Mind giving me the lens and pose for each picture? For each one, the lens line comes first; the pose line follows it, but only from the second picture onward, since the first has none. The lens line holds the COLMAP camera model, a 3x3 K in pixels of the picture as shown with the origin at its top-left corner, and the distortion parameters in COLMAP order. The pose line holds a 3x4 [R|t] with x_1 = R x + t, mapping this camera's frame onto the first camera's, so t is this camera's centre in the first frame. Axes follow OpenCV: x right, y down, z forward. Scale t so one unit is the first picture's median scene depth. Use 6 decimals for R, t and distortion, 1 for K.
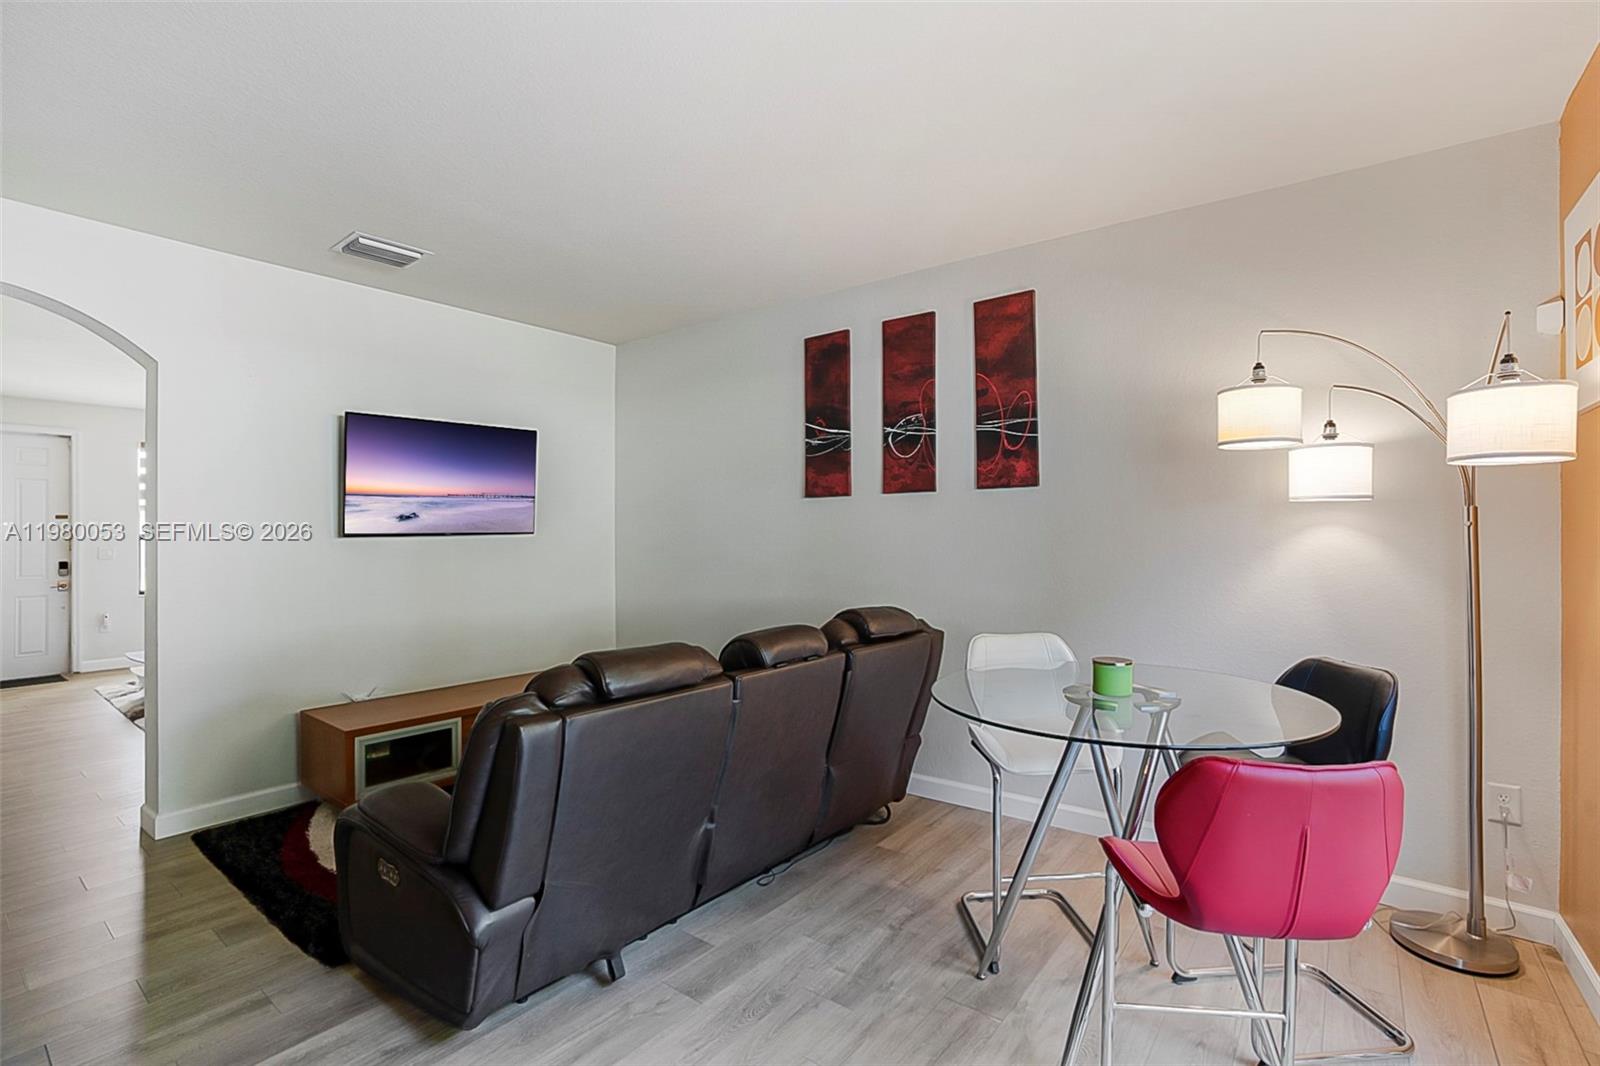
lens RADIAL K [[753.1, 0, 799.5], [0, 753.1, 535.9], [0, 0, 1]] dist [0.000410, 0.000522]
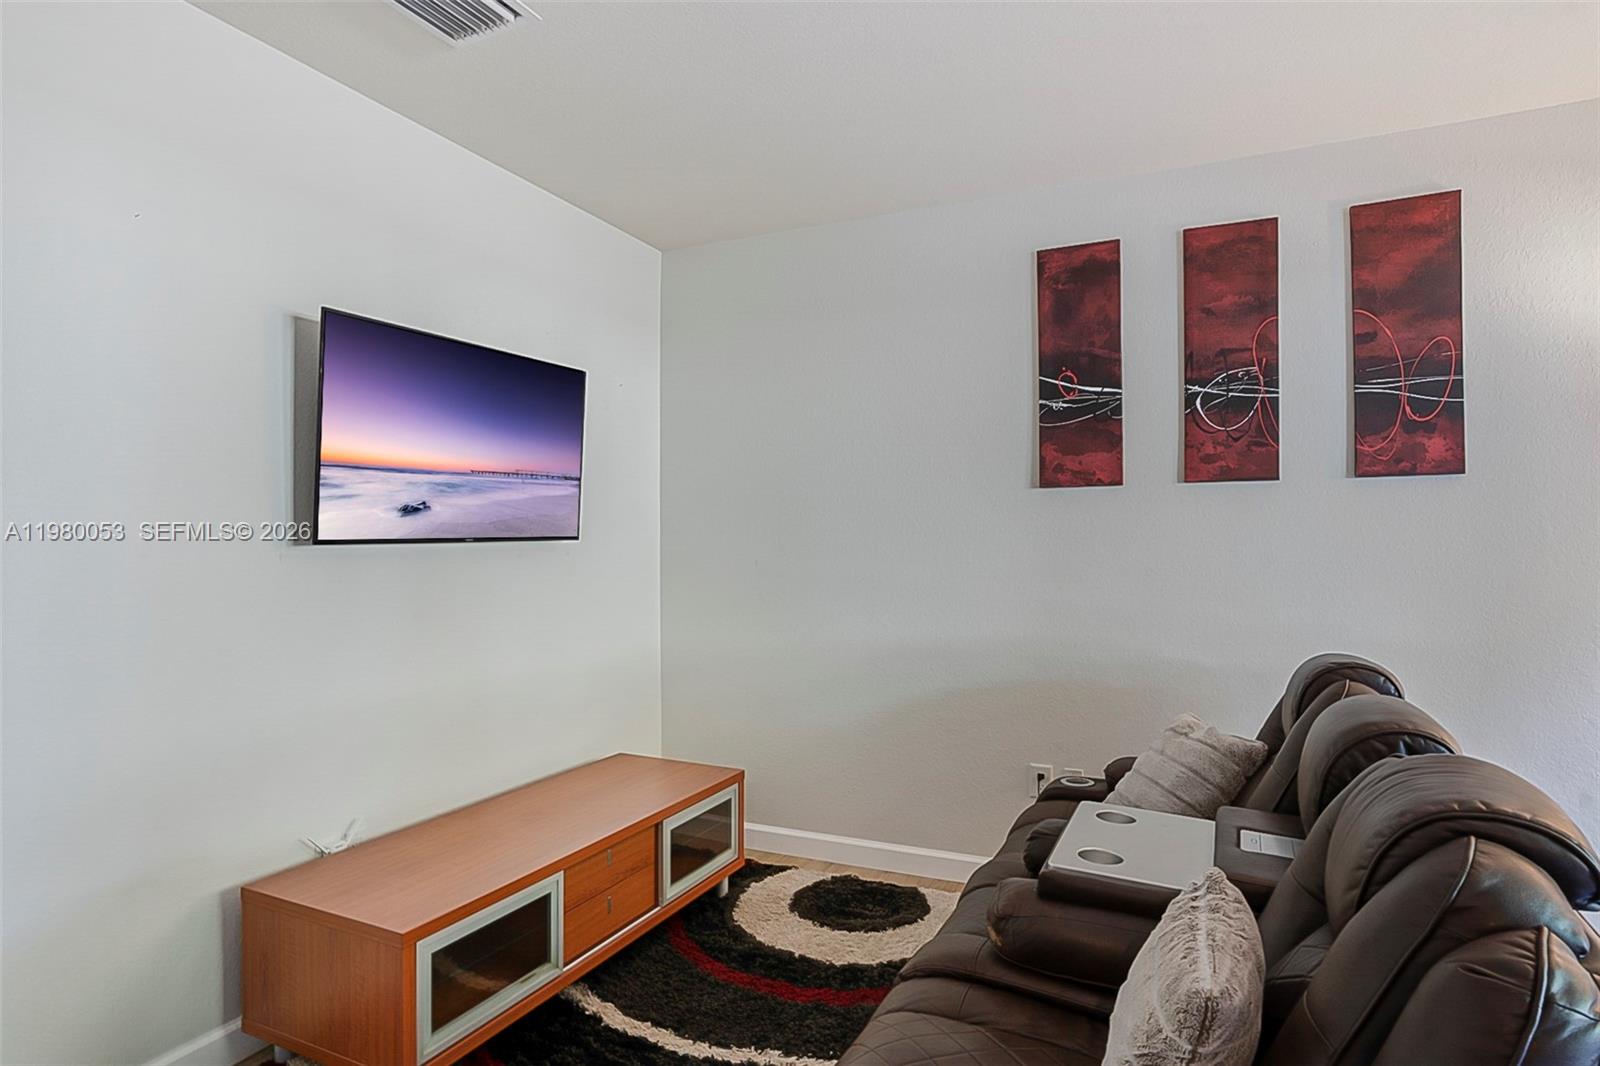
lens RADIAL K [[885.1, 0, 801.5], [0, 885.1, 530.7], [0, 0, 1]] dist [0.026698, -0.000102]
pose [[0.970358, 0.005526, 0.241610, -0.423945], [-0.002793, 0.999928, -0.011653, -0.002268], [-0.241657, 0.010633, 0.970304, 0.307489]]
